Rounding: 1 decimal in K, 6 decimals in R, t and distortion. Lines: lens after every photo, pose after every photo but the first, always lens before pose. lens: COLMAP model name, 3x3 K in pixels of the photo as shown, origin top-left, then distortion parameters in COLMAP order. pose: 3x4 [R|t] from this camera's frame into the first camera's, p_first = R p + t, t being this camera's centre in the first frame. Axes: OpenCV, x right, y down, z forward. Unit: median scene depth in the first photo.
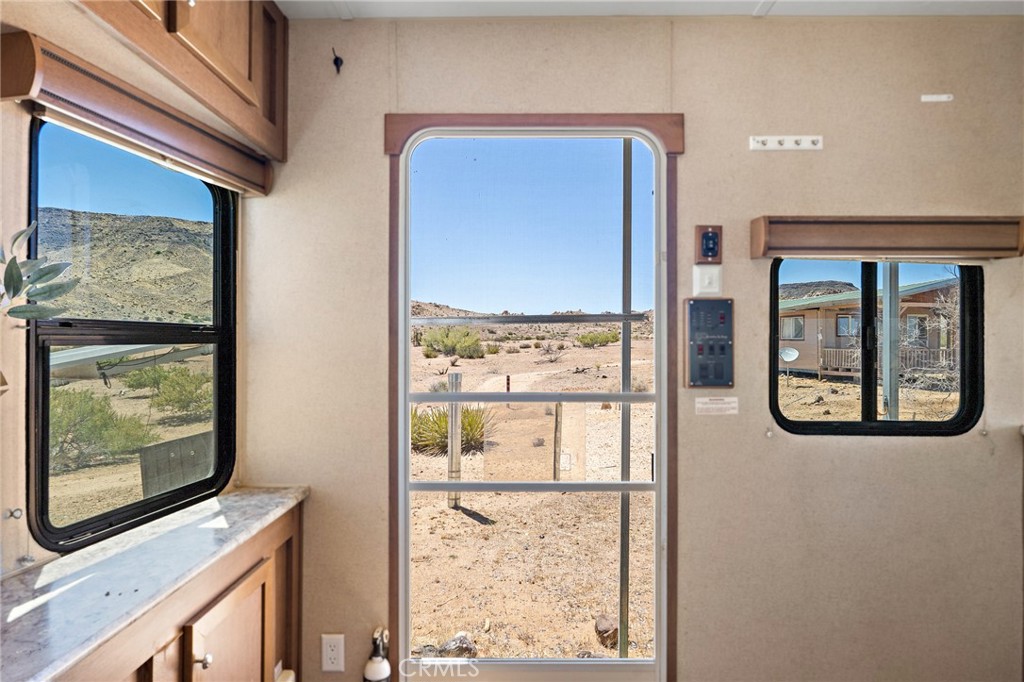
lens RADIAL K [[585.7, 0, 512.0], [0, 585.7, 341.0], [0, 0, 1]] dist [-0.000784, -0.000031]
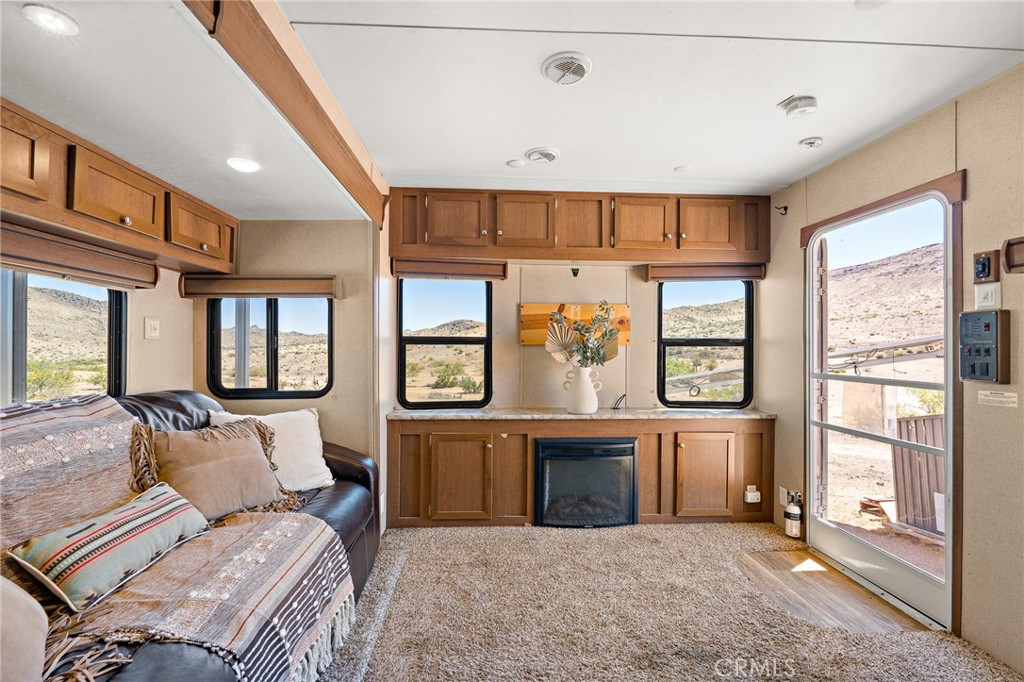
lens RADIAL K [[455.9, 0, 508.2], [0, 455.9, 345.9], [0, 0, 1]] dist [-0.001691, 0.000104]
pose [[0.061809, 0.000433, -0.998088, 1.231813], [0.003394, 0.999994, 0.000644, -0.002328], [0.998082, -0.003428, 0.061807, -0.066929]]
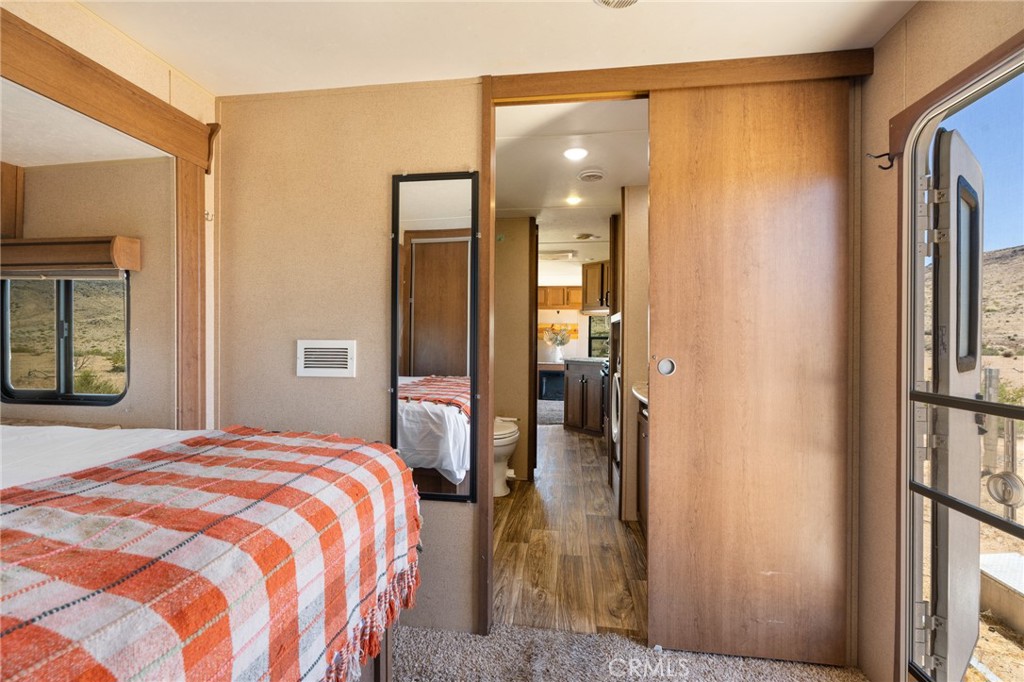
lens RADIAL K [[465.0, 0, 506.4], [0, 465.0, 352.3], [0, 0, 1]] dist [0.000681, 0.000134]
pose [[-0.122778, 0.028740, -0.992018, 4.507663], [-0.001688, 0.999573, 0.029167, -0.004562], [0.992433, 0.005256, -0.122677, 0.371810]]
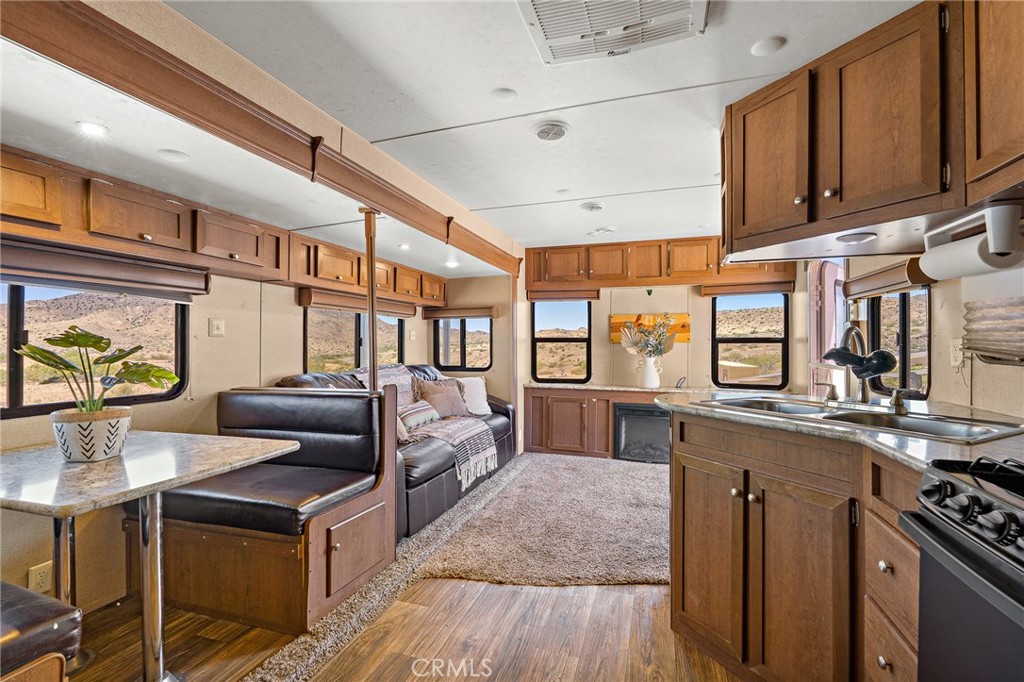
lens RADIAL K [[455.9, 0, 508.2], [0, 455.9, 345.9], [0, 0, 1]] dist [-0.001691, 0.000104]
pose [[-0.308021, 0.004145, -0.951370, 2.183032], [0.005548, 0.999981, 0.002561, 0.003740], [0.951363, -0.004489, -0.308039, 0.341955]]
